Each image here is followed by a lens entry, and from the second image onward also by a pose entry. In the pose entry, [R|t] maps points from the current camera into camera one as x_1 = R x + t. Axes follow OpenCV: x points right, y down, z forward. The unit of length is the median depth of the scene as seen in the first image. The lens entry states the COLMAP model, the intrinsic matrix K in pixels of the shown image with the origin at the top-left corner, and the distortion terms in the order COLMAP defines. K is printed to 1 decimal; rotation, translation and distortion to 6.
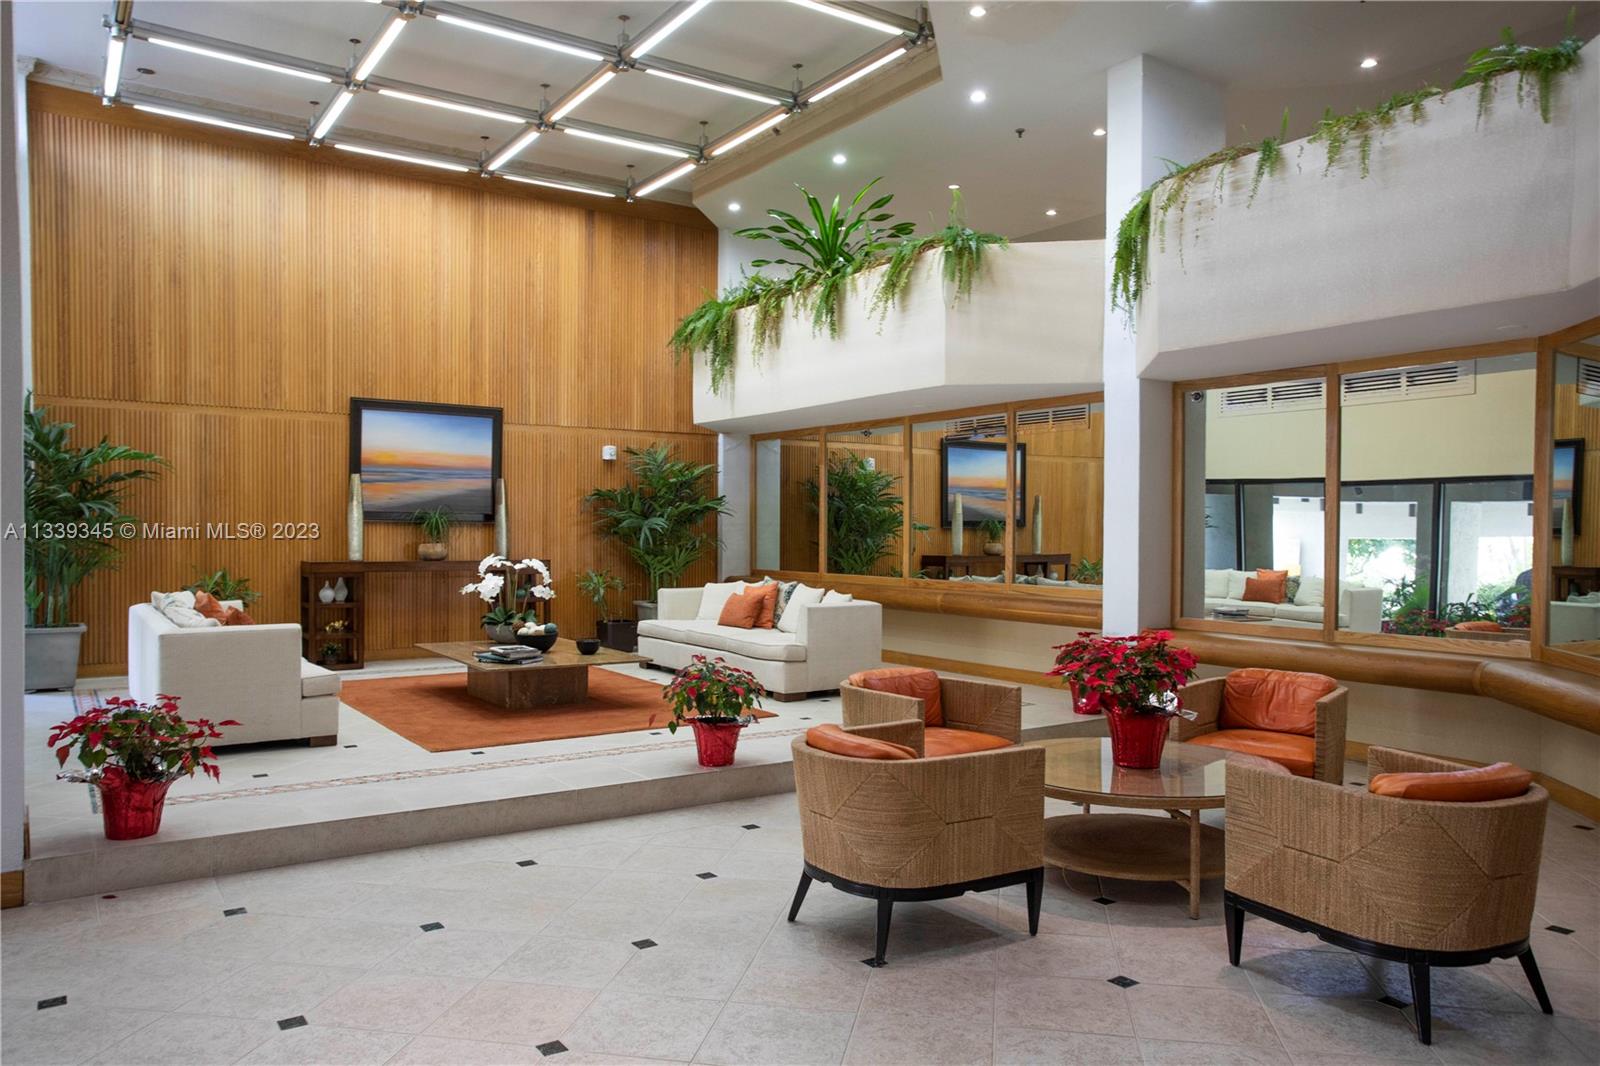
lens RADIAL K [[1153.9, 0, 800.0], [0, 1153.9, 533.0], [0, 0, 1]] dist [0.052279, 0.000997]
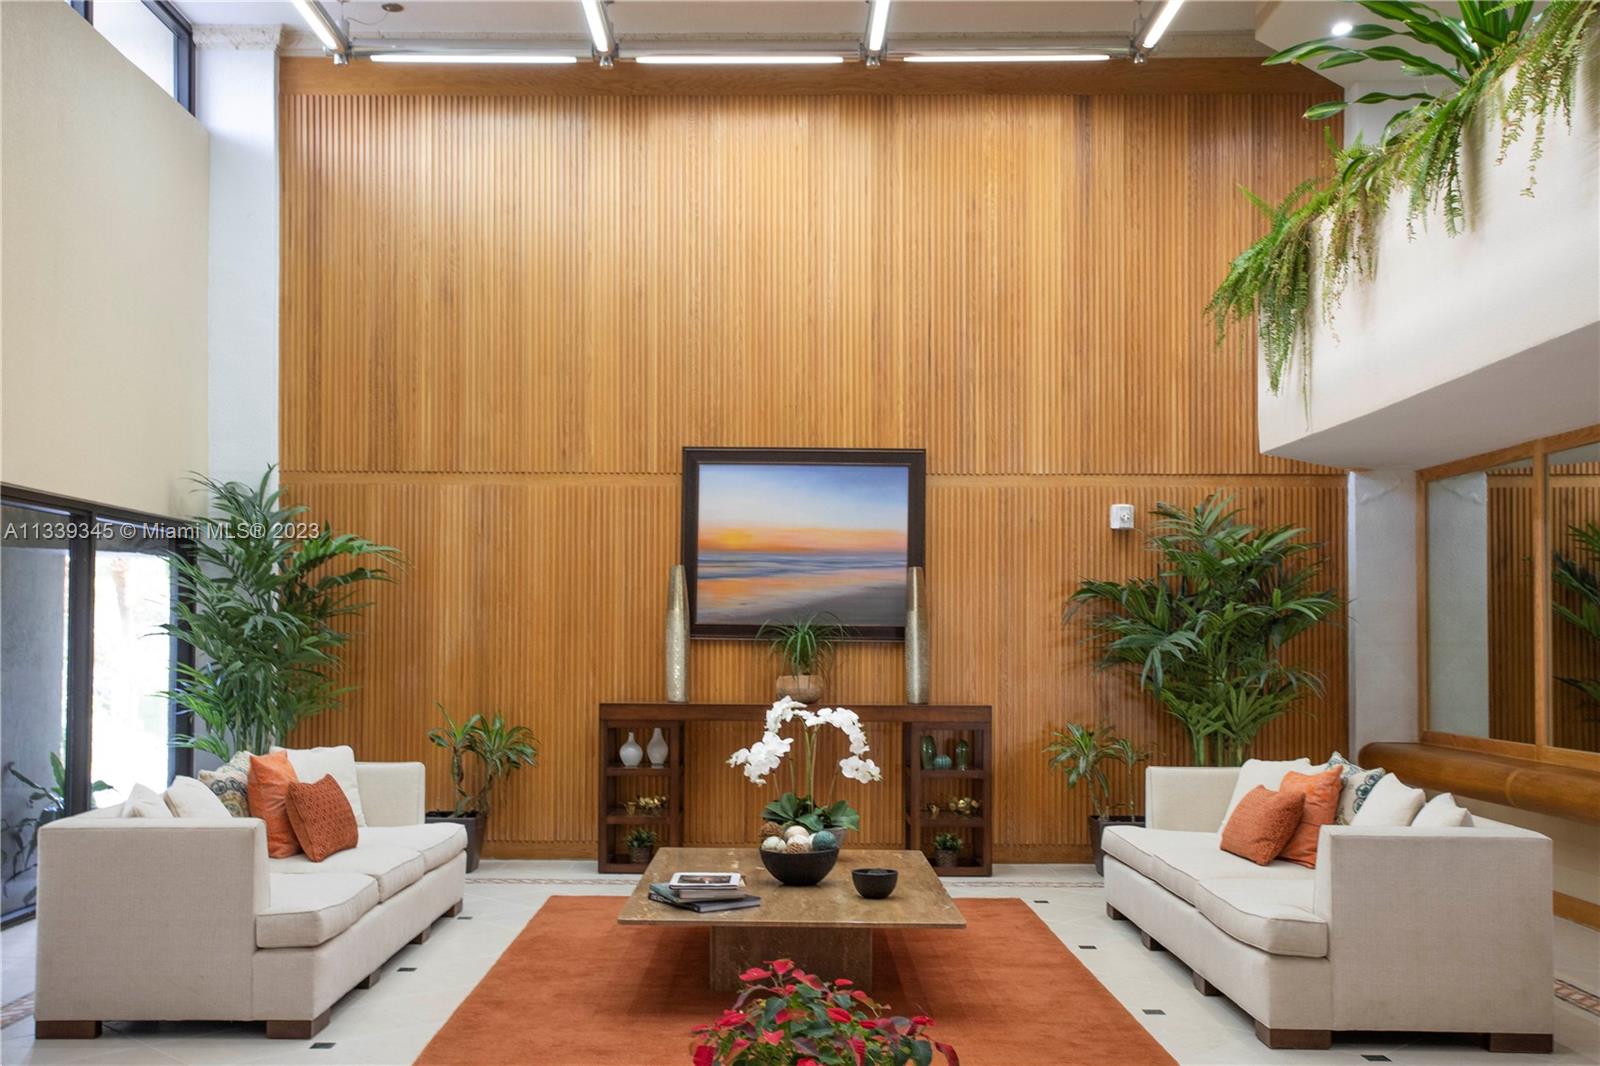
lens RADIAL K [[1517.8, 0, 798.6], [0, 1517.8, 614.1], [0, 0, 1]] dist [0.002377, 0.002236]
pose [[0.822383, -0.012004, -0.568808, 0.137671], [-0.002359, 0.999697, -0.024509, -0.003765], [0.568930, 0.021498, 0.822105, 0.335137]]
